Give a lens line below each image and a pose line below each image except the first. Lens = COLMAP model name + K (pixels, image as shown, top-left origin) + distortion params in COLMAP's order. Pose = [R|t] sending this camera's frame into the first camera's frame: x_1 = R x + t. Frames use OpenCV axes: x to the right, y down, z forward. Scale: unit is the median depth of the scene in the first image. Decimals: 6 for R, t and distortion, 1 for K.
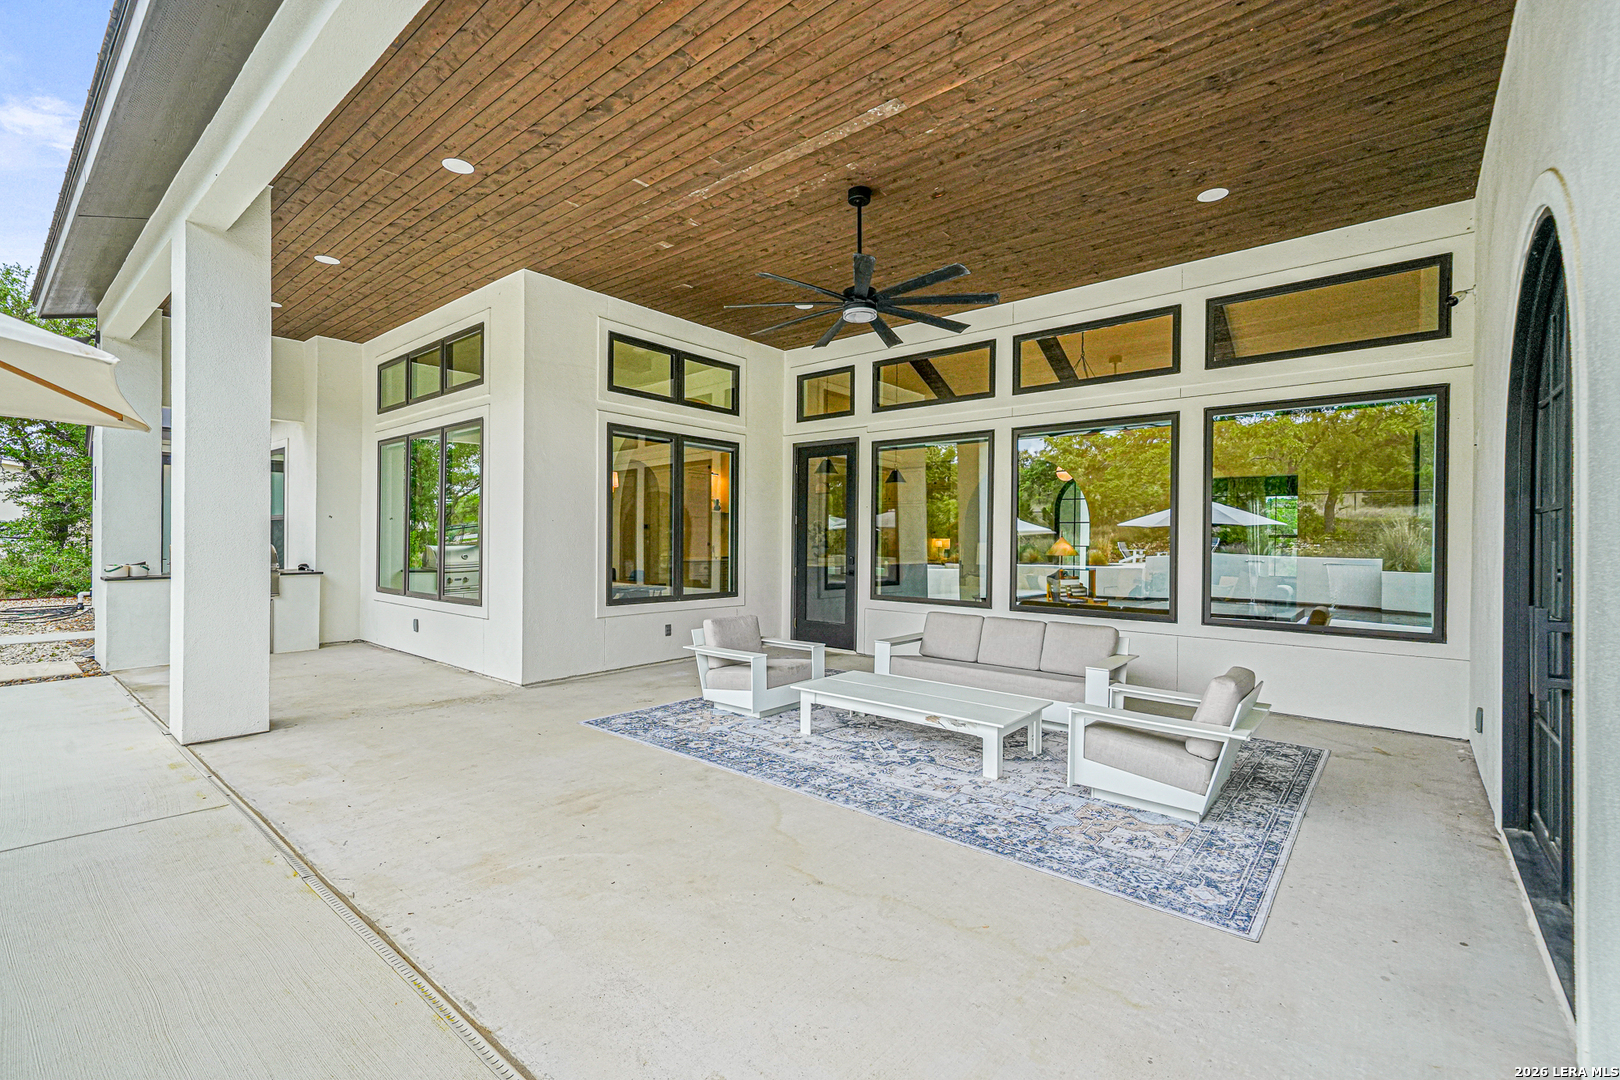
lens RADIAL K [[703.5, 0, 810.0], [0, 703.5, 540.0], [0, 0, 1]] dist [0.002715, 0.000205]
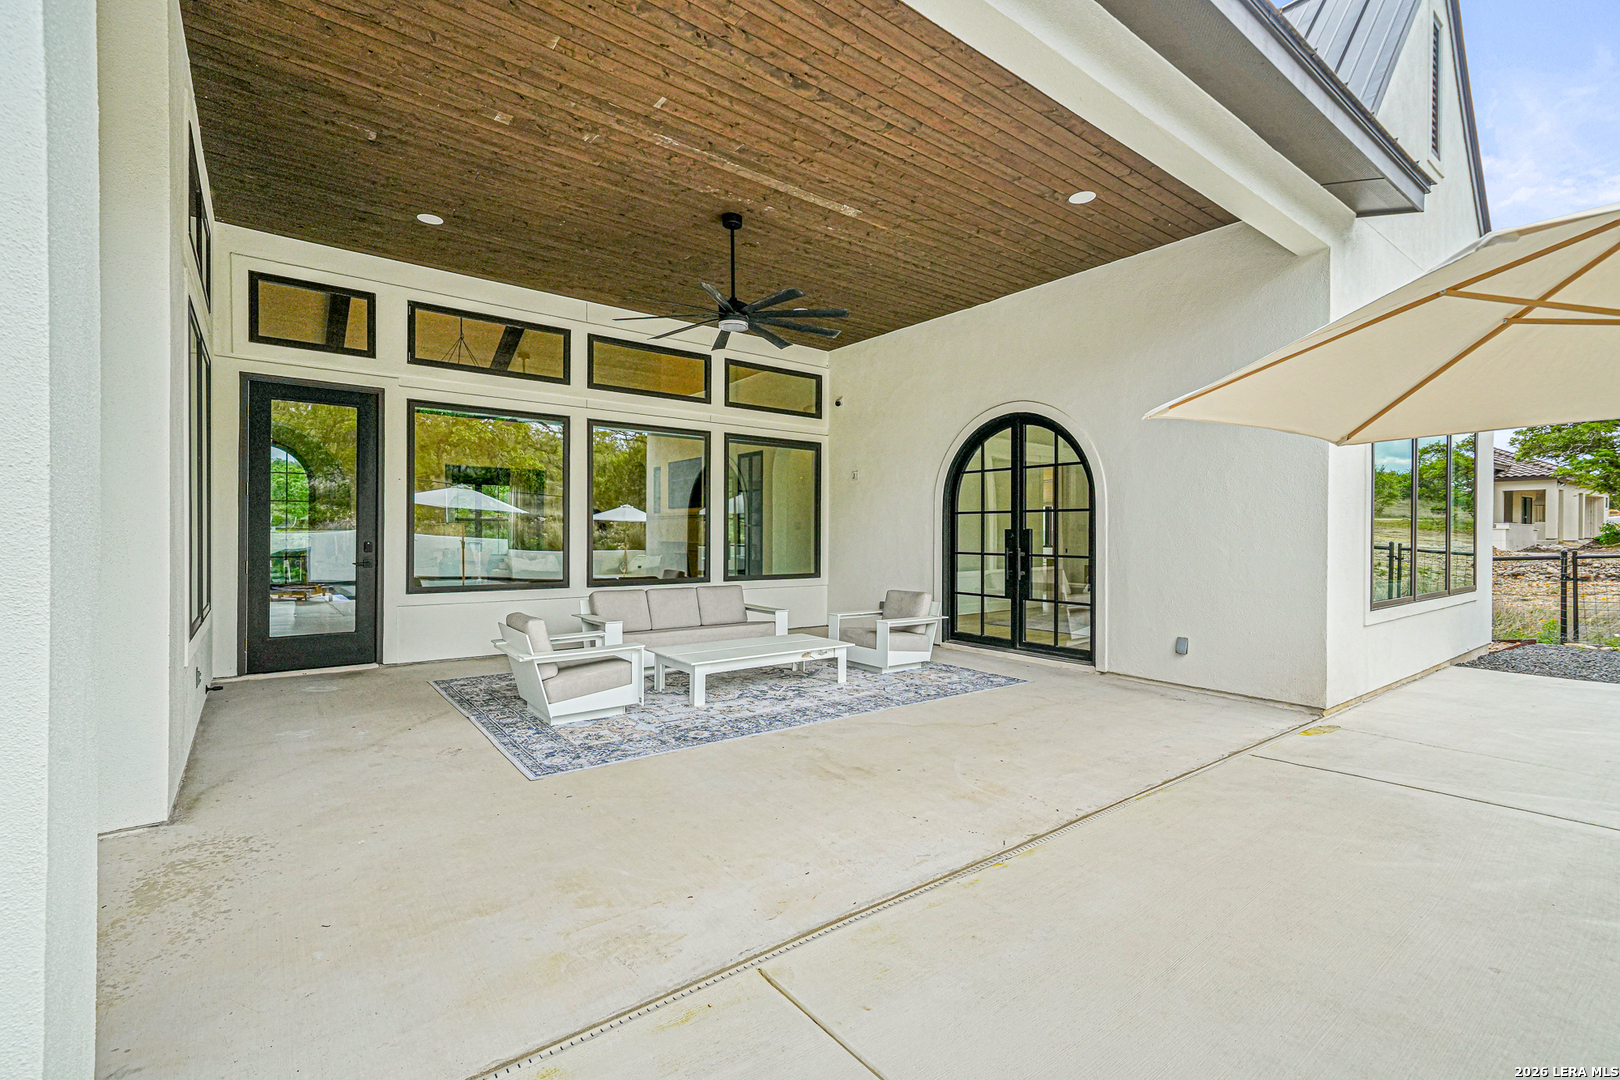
lens RADIAL K [[715.0, 0, 813.1], [0, 715.0, 532.6], [0, 0, 1]] dist [0.010013, 0.000145]
pose [[0.215489, -0.008174, 0.976472, -1.037136], [-0.006960, 0.999927, 0.009906, 0.003873], [-0.976481, -0.008931, 0.215416, 0.616043]]
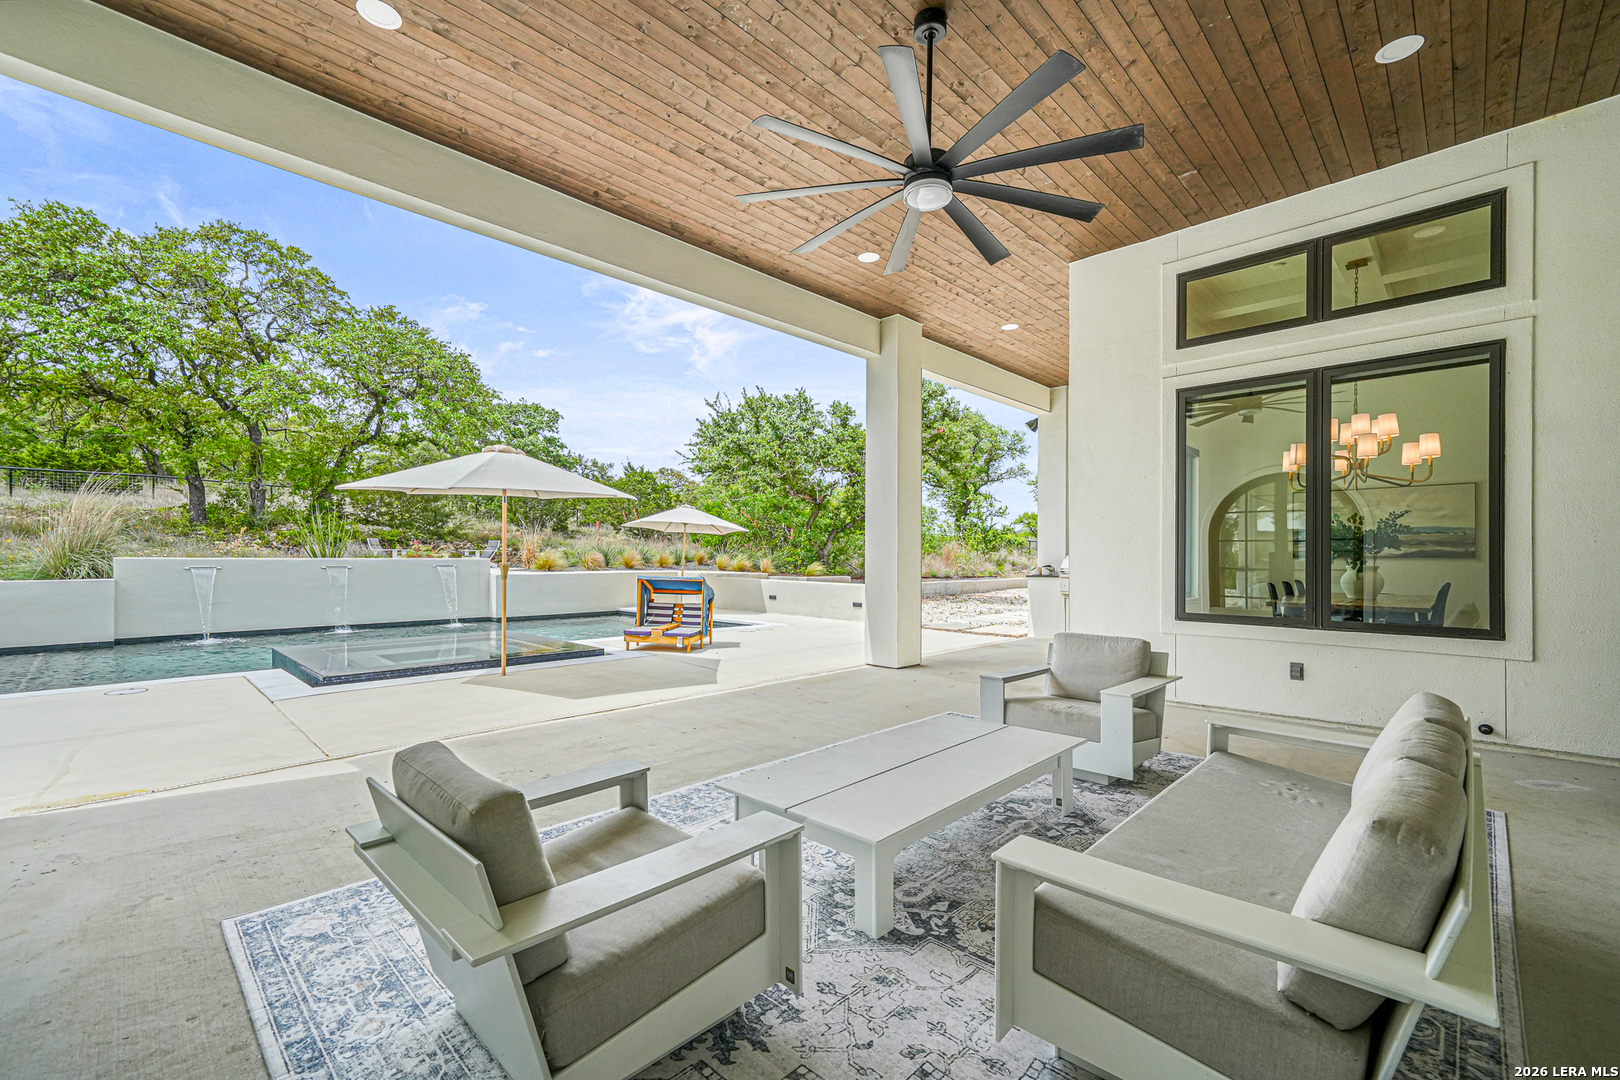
lens RADIAL K [[689.7, 0, 808.1], [0, 689.7, 558.6], [0, 0, 1]] dist [0.001249, 0.000006]
pose [[-0.075159, -0.008567, -0.997135, 0.757463], [-0.002029, 0.999962, -0.008438, 0.045526], [0.997169, 0.001389, -0.075174, 0.934523]]
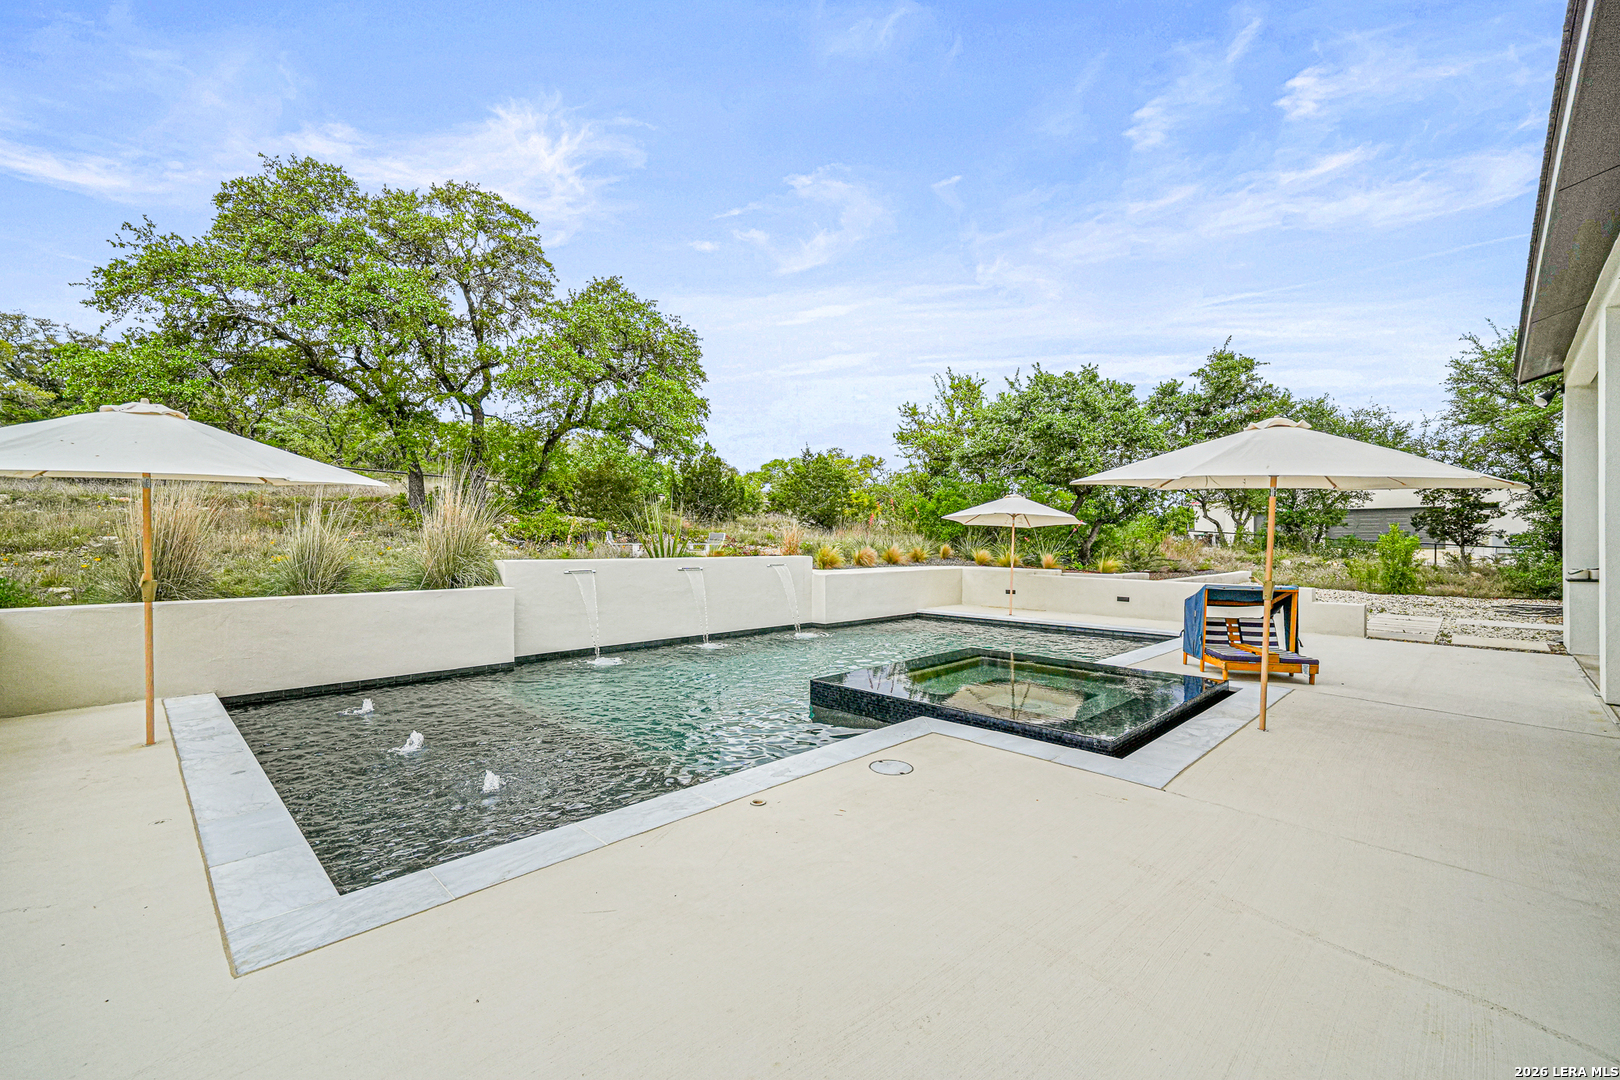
lens RADIAL K [[680.7, 0, 817.2], [0, 680.7, 545.2], [0, 0, 1]] dist [0.001469, 0.000100]
pose [[-0.085536, -0.007338, -0.996308, 0.480210], [-0.000671, 0.999973, -0.007308, 0.004433], [0.996335, 0.000043, -0.085539, -0.340042]]
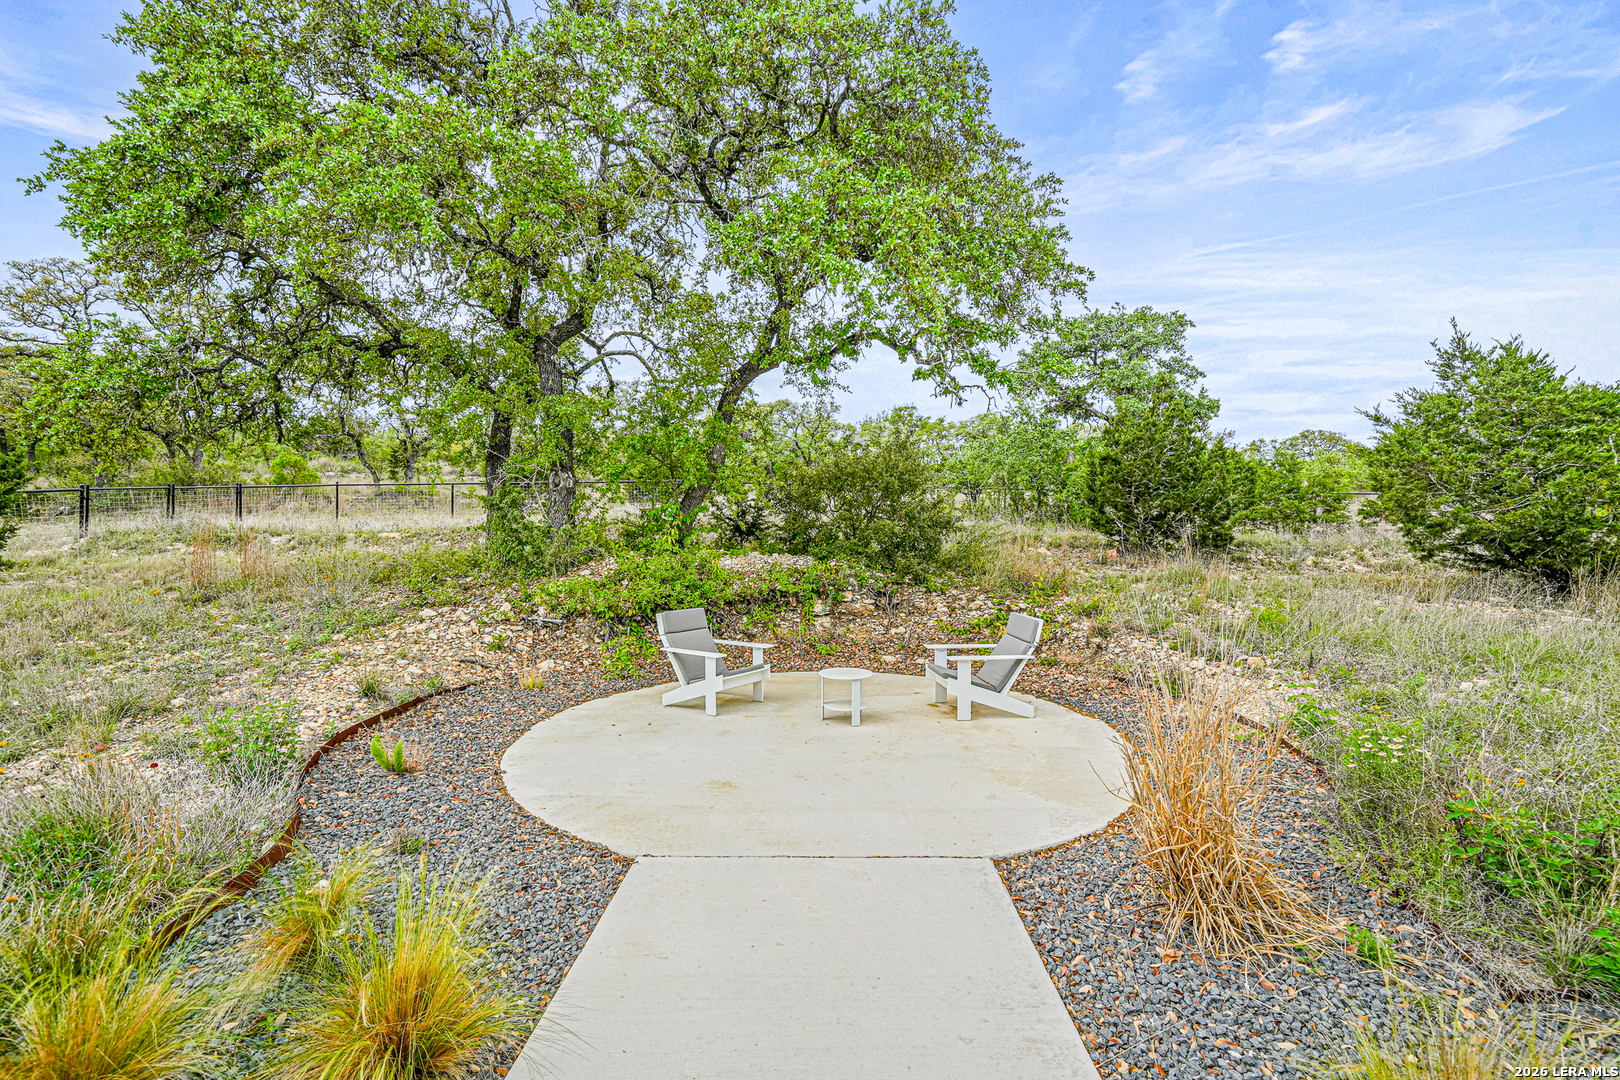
lens RADIAL K [[703.5, 0, 810.0], [0, 703.5, 540.0], [0, 0, 1]] dist [0.002715, 0.000205]
pose [[-0.773686, -0.009590, -0.633496, -2.115337], [-0.004300, 0.999942, -0.009887, -0.215225], [0.633554, -0.004925, -0.773683, -0.506464]]
